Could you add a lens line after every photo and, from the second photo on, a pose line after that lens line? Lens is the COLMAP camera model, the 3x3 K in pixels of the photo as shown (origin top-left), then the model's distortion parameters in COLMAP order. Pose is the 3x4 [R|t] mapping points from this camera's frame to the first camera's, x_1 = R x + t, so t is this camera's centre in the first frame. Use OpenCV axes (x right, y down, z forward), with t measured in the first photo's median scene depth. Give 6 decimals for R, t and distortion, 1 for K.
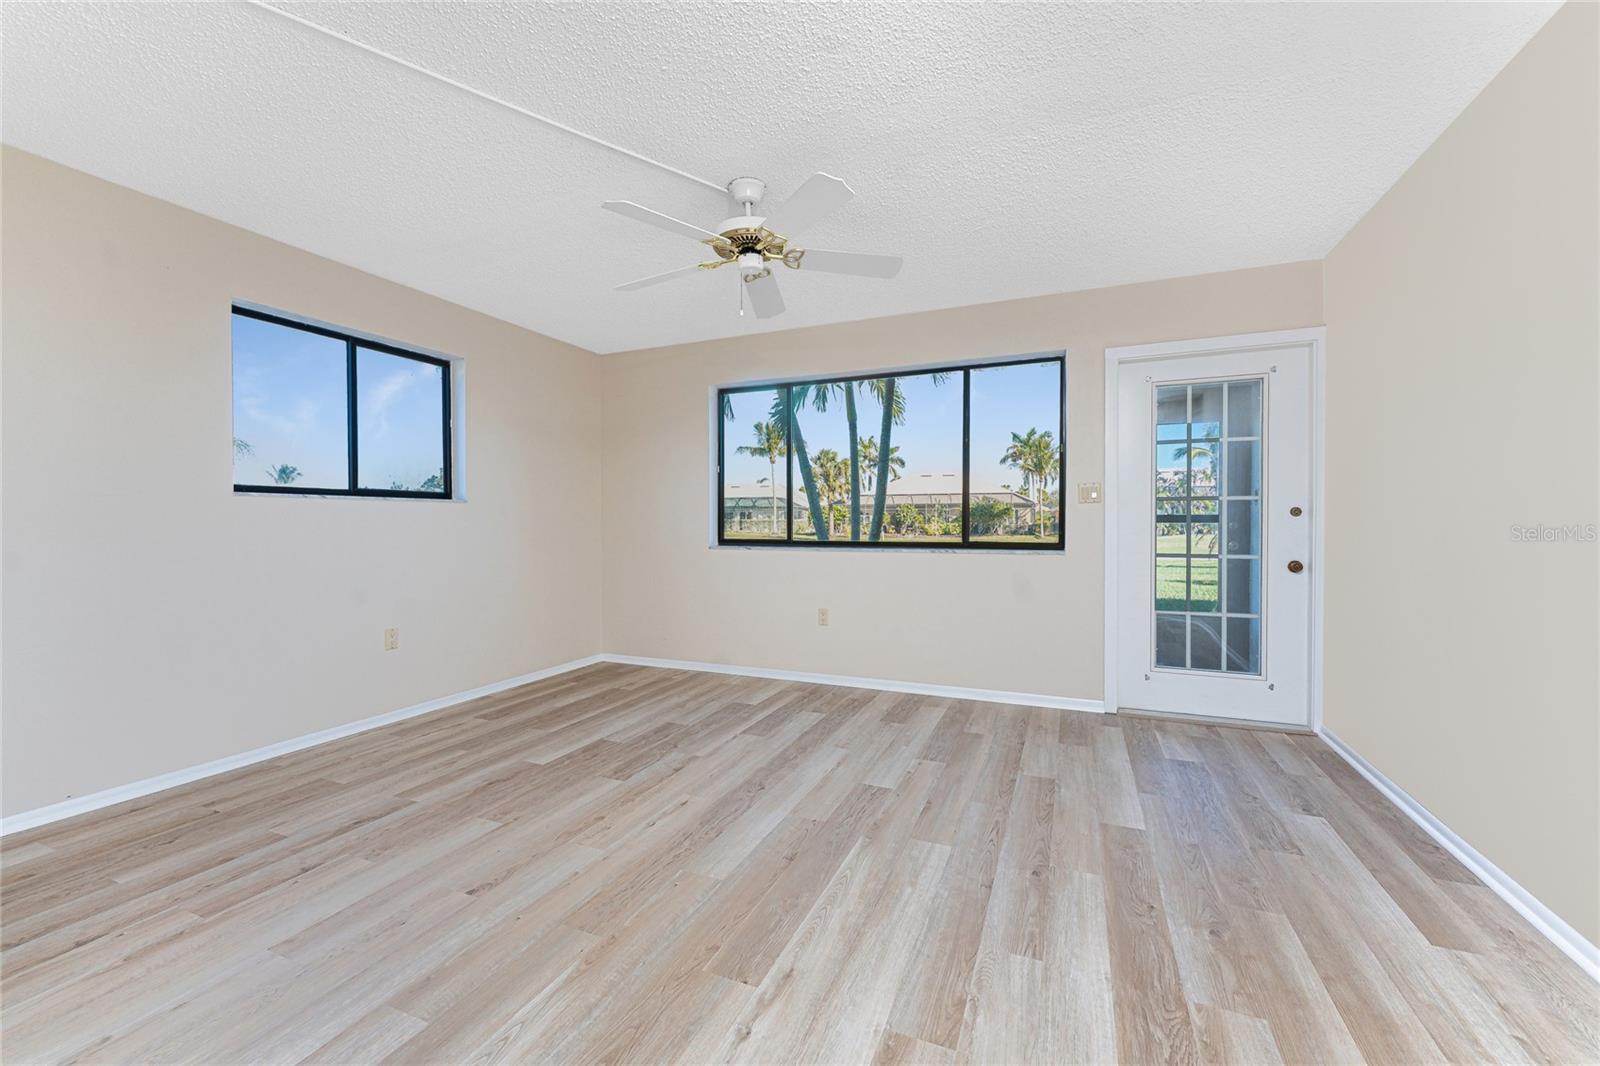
lens RADIAL K [[641.5, 0, 794.8], [0, 641.5, 526.9], [0, 0, 1]] dist [-0.000252, -0.000609]
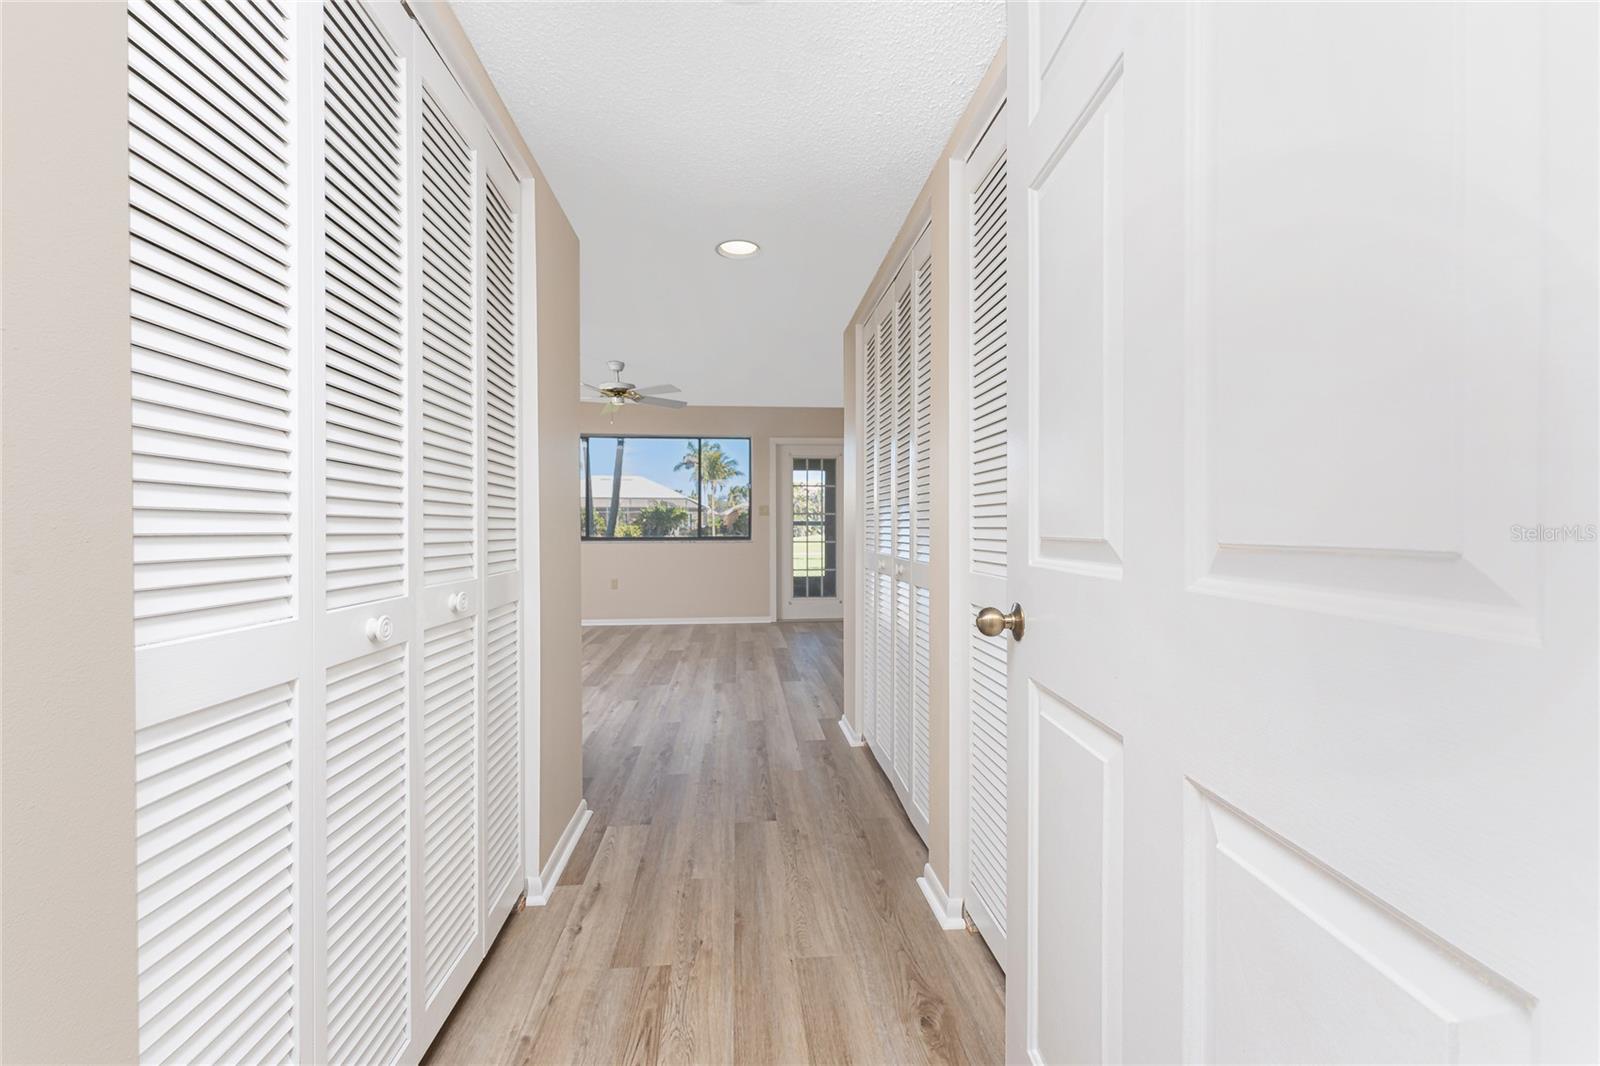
lens RADIAL K [[641.5, 0, 795.5], [0, 641.5, 526.6], [0, 0, 1]] dist [-0.000252, -0.000609]
pose [[0.877573, -0.003048, 0.479433, -0.429339], [0.005528, 0.999978, -0.003762, 0.004022], [-0.479411, 0.005951, 0.877570, -0.834849]]
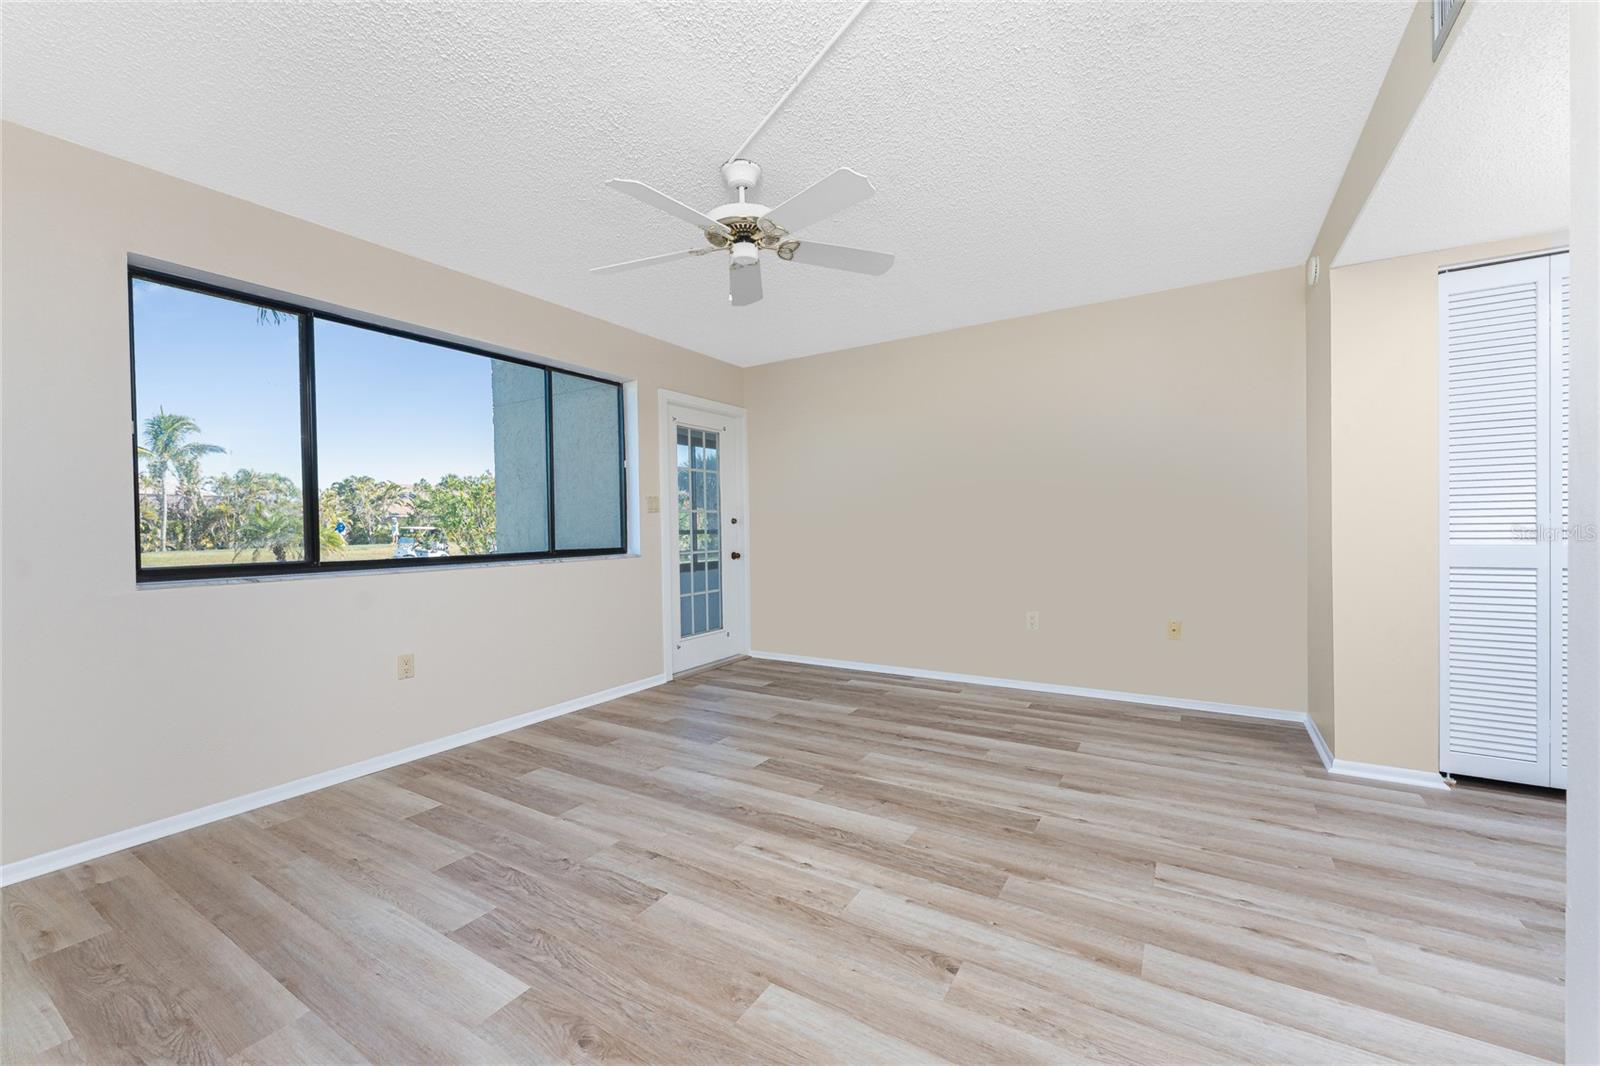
lens RADIAL K [[641.5, 0, 801.2], [0, 641.5, 531.3], [0, 0, 1]] dist [-0.000252, -0.000609]
pose [[0.146908, -0.008920, 0.989110, -0.765184], [0.024236, 0.999692, 0.005416, -0.003135], [-0.988853, 0.023176, 0.147079, 0.600988]]
